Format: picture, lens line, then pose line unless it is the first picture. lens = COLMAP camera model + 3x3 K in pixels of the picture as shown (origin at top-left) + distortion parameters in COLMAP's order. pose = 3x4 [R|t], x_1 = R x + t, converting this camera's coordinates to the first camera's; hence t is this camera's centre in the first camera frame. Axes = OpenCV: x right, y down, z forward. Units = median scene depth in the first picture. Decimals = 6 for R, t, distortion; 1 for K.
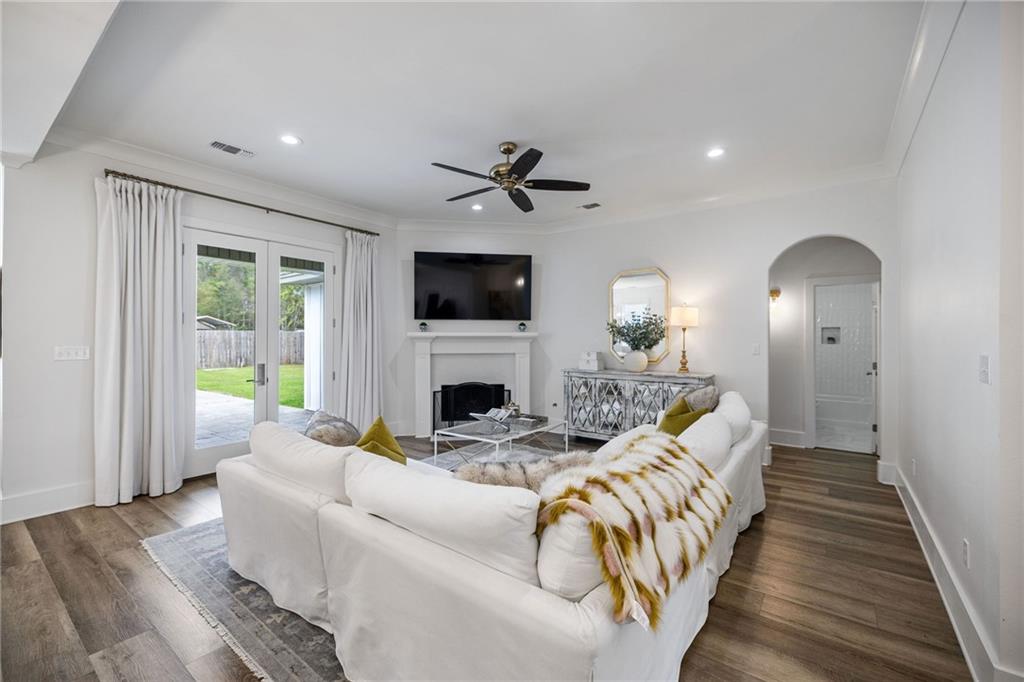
lens RADIAL K [[431.8, 0, 513.9], [0, 431.8, 341.2], [0, 0, 1]] dist [-0.000833, 0.000170]
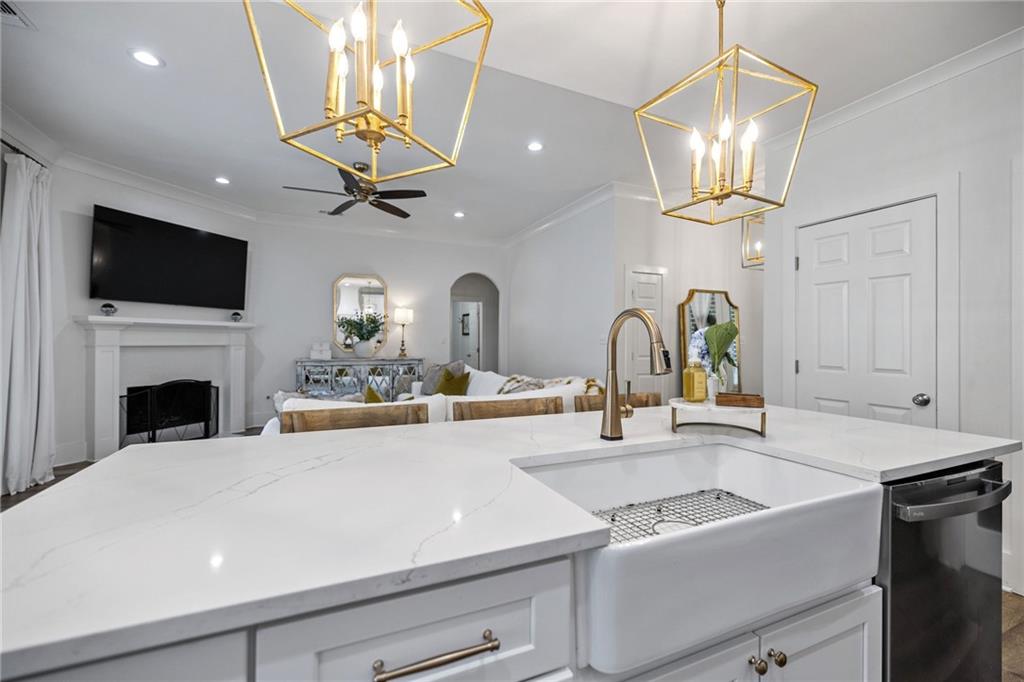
lens RADIAL K [[431.8, 0, 513.9], [0, 431.8, 341.2], [0, 0, 1]] dist [-0.000833, 0.000170]
pose [[0.479357, 0.003176, 0.877614, -0.555999], [0.000832, 0.999991, -0.004074, 0.025820], [-0.877620, 0.002683, 0.479350, 0.037457]]
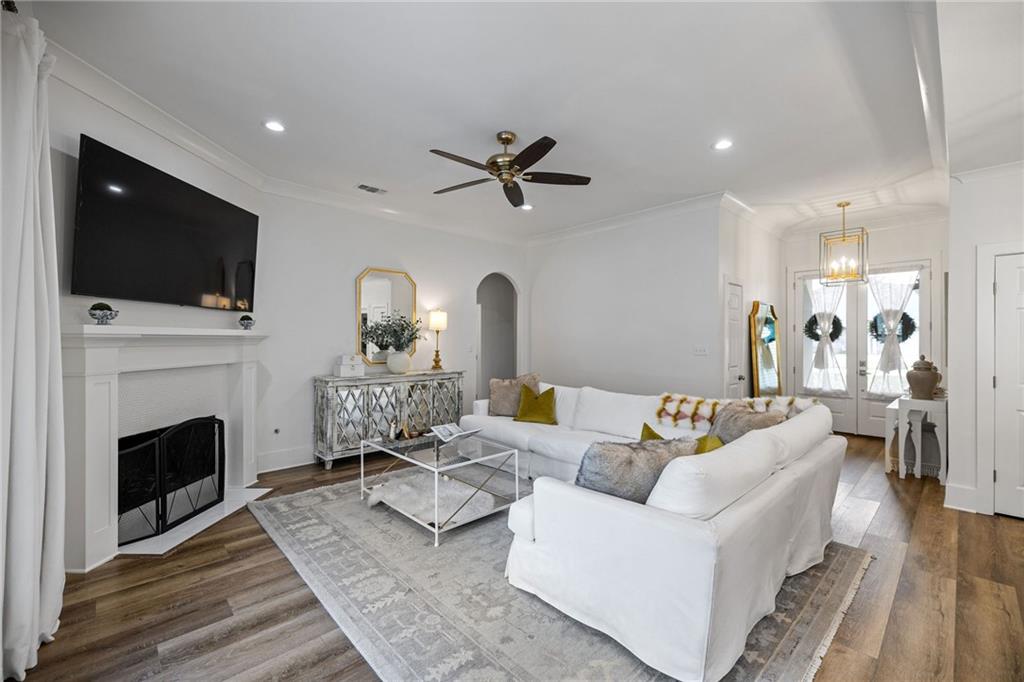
lens RADIAL K [[431.8, 0, 513.9], [0, 431.8, 341.2], [0, 0, 1]] dist [-0.000833, 0.000170]
pose [[0.165243, -0.005085, 0.986240, -0.611037], [0.003808, 0.999983, 0.004518, -0.005698], [-0.986245, 0.003009, 0.165260, 0.540761]]
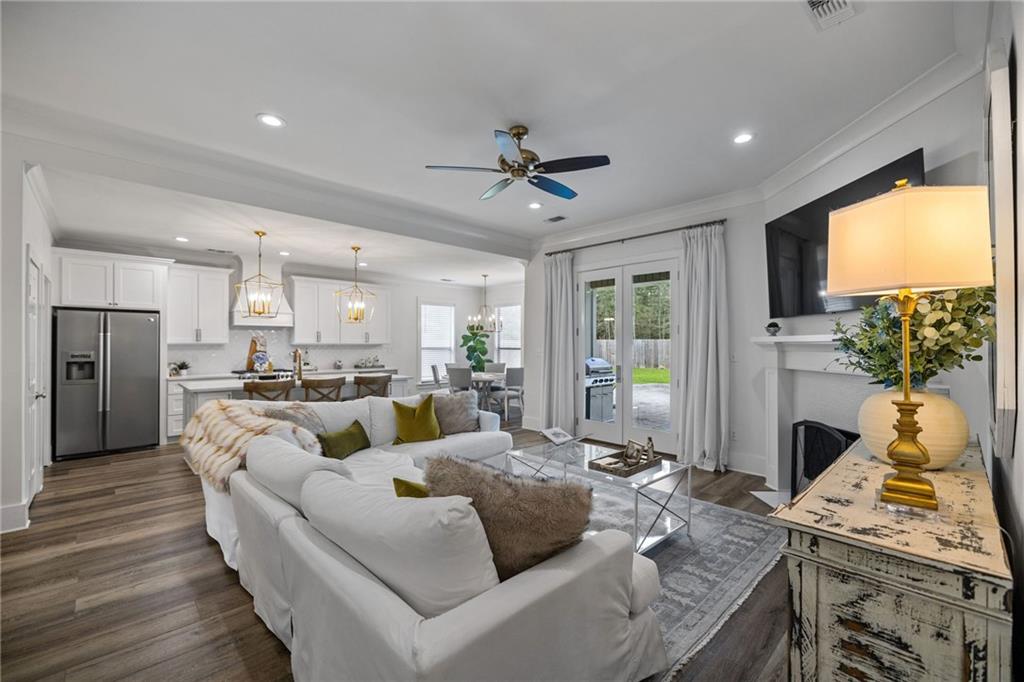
lens RADIAL K [[431.8, 0, 513.9], [0, 431.8, 341.2], [0, 0, 1]] dist [-0.000833, 0.000170]
pose [[-0.160196, -0.007382, -0.987058, 0.572183], [-0.006748, 0.999957, -0.006383, -0.006656], [0.987062, 0.005638, -0.160239, 0.741589]]
